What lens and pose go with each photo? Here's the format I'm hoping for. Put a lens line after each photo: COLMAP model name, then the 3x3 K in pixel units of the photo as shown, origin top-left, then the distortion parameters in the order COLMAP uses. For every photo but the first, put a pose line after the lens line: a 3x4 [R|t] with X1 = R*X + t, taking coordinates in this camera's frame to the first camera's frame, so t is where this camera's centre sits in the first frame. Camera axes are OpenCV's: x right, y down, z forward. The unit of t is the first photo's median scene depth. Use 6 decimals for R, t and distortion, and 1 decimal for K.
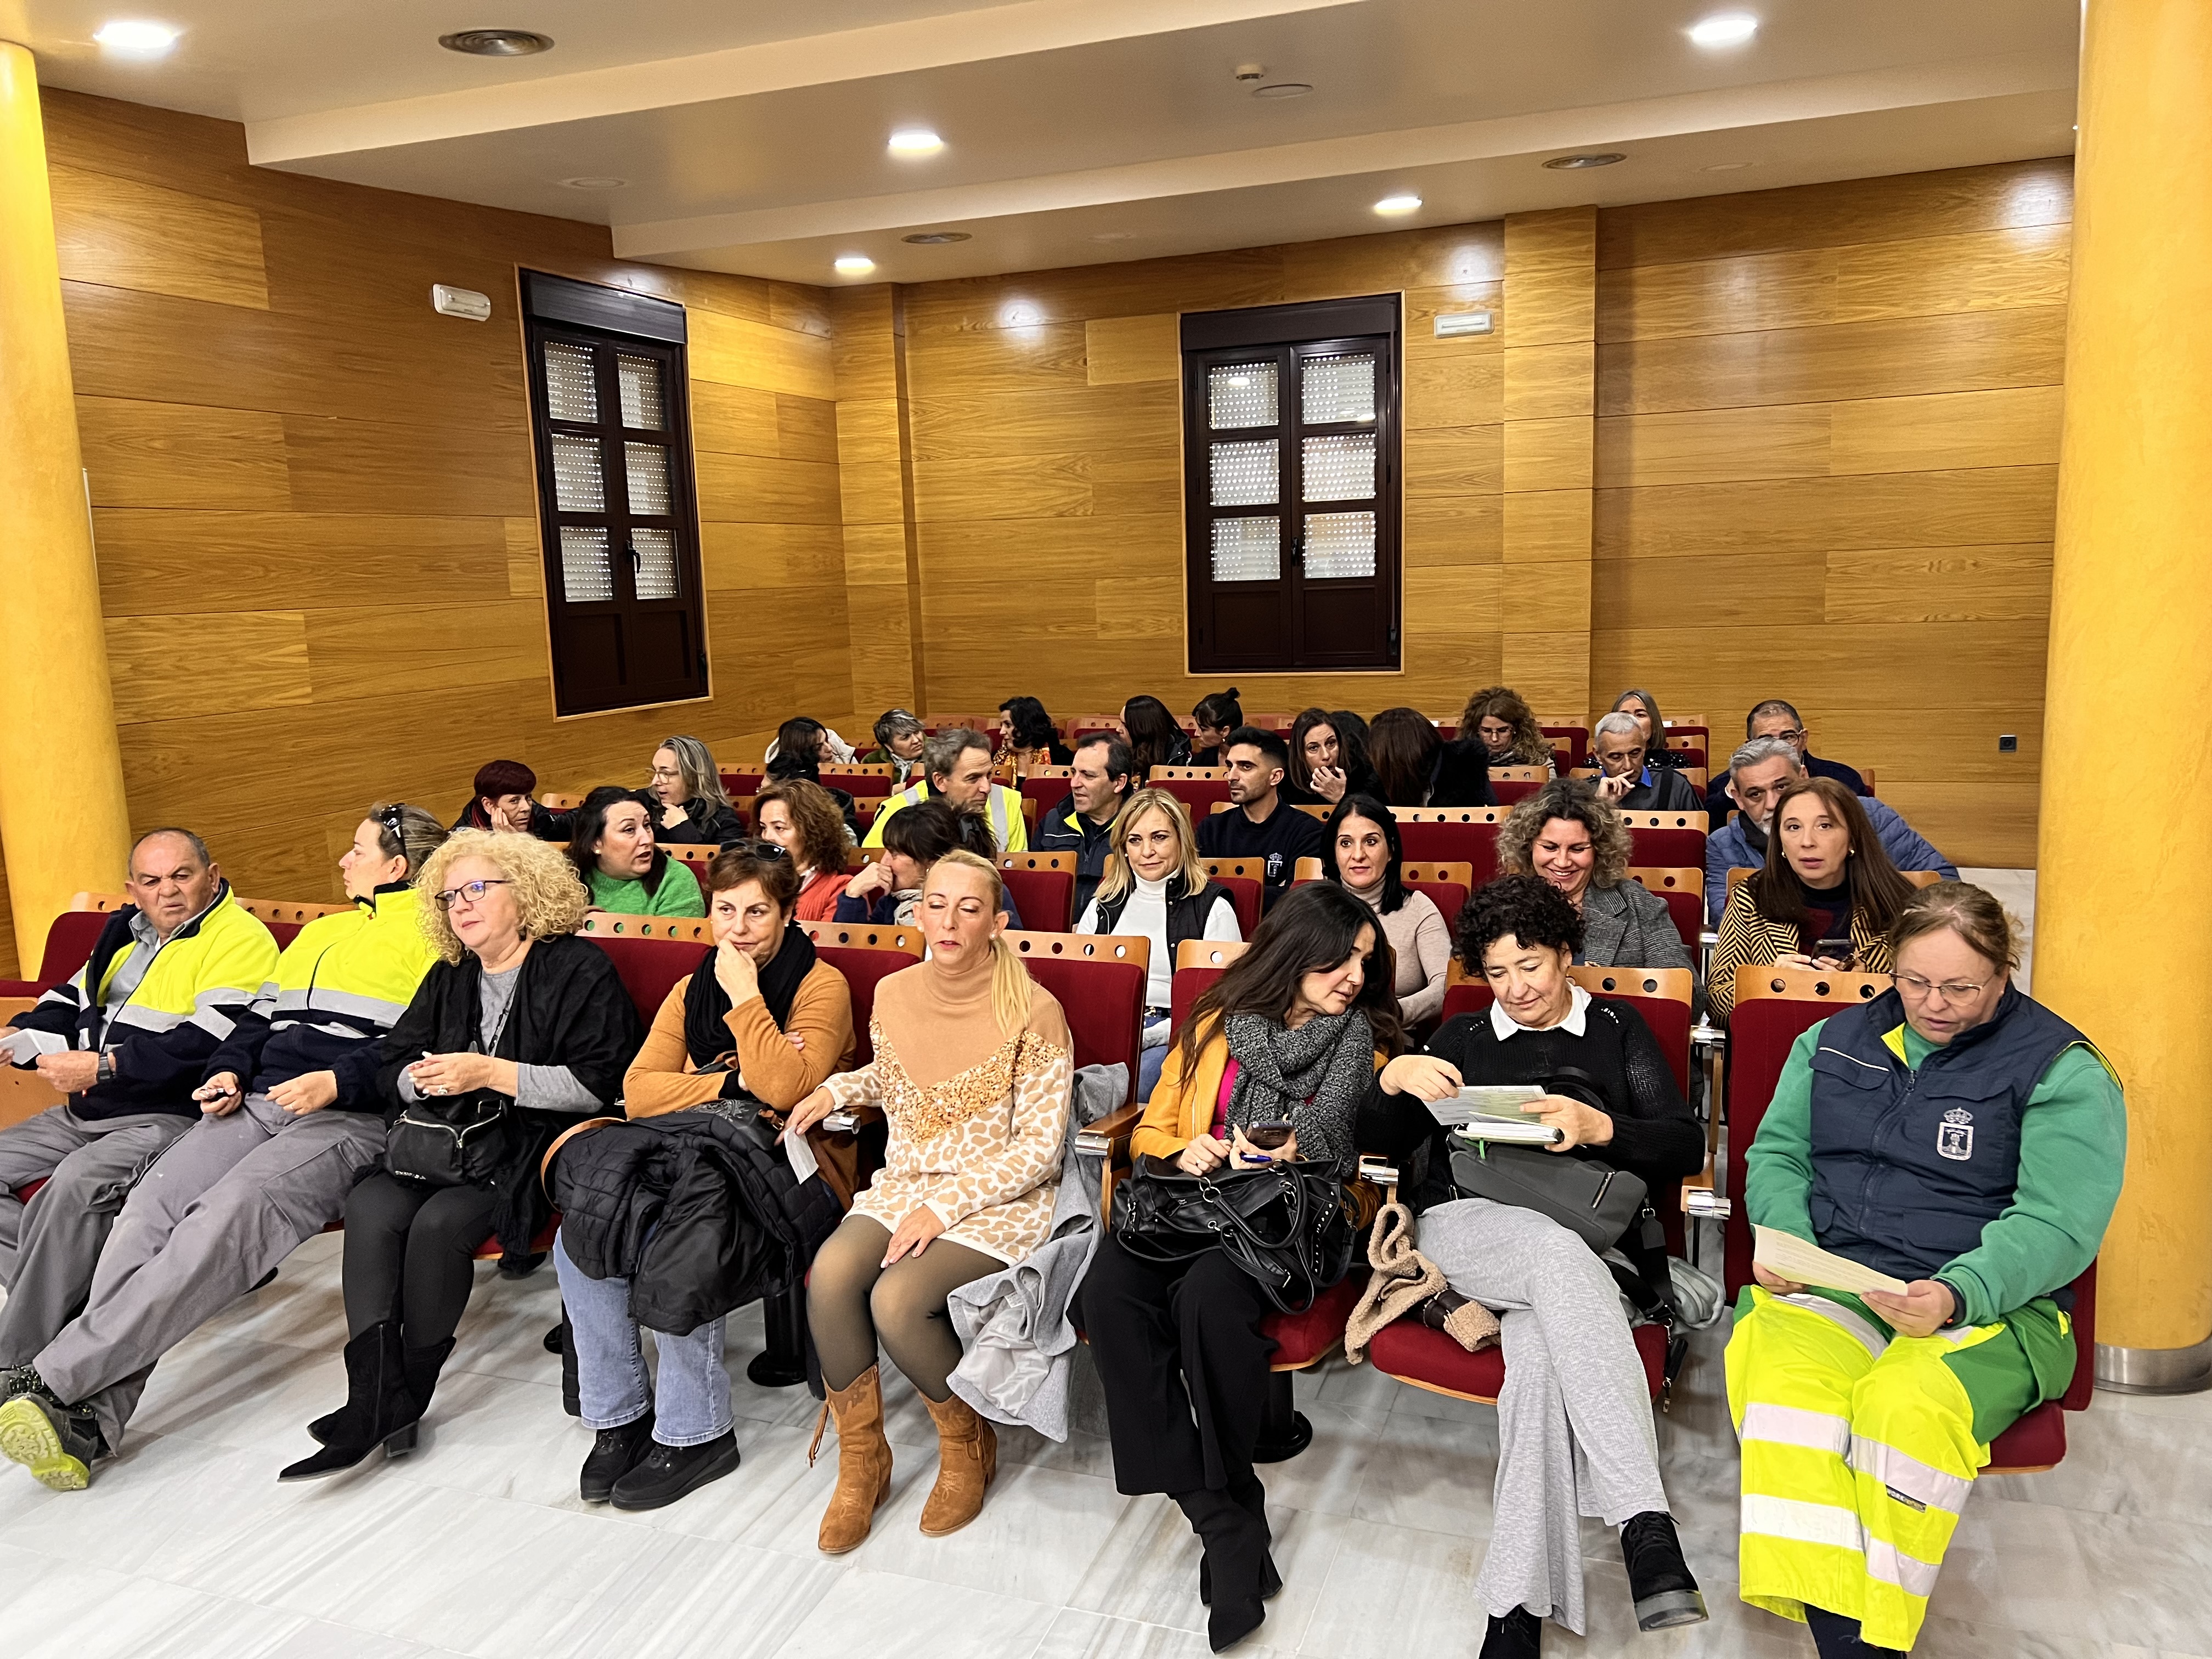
lens RADIAL K [[1679.3, 0, 1106.0], [0, 1679.3, 829.5], [0, 0, 1]] dist [-0.008444, -0.001373]
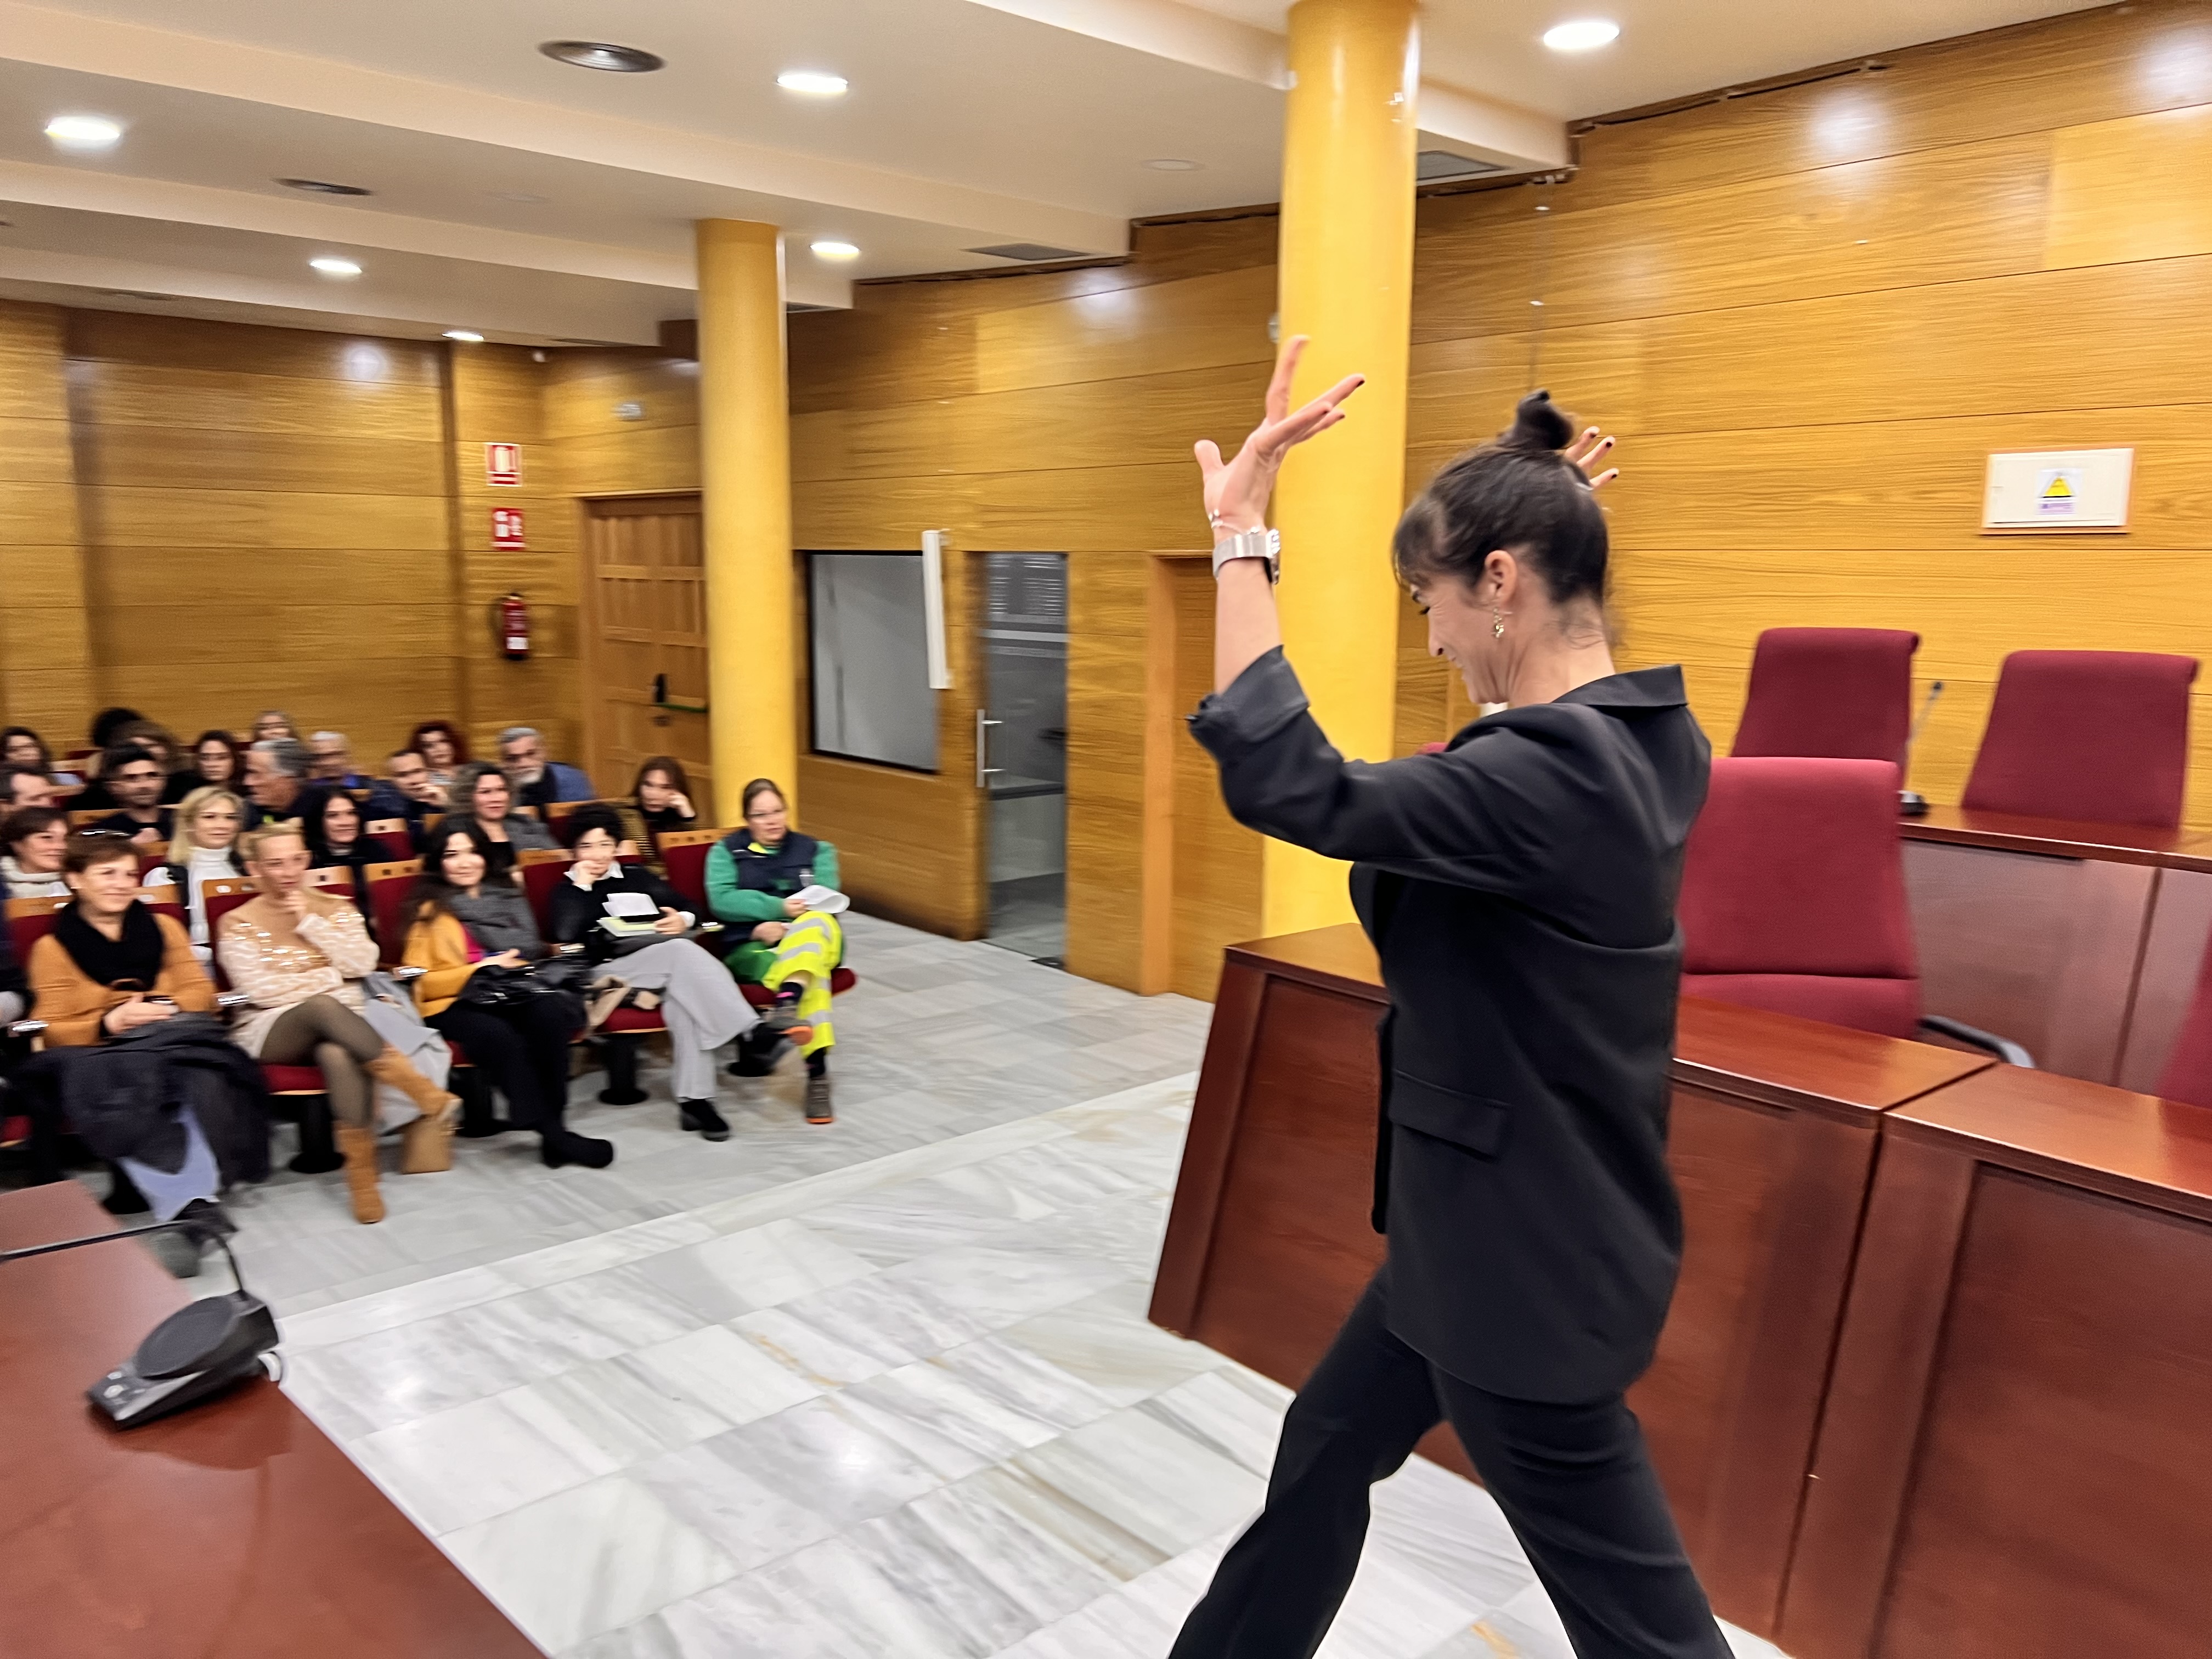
lens RADIAL K [[1679.3, 0, 1106.0], [0, 1679.3, 829.5], [0, 0, 1]] dist [-0.008444, -0.001373]
pose [[0.463208, -0.090600, 0.881606, -0.433818], [0.103818, 0.993459, 0.047547, 0.012137], [-0.880148, 0.069502, 0.469584, -0.168265]]
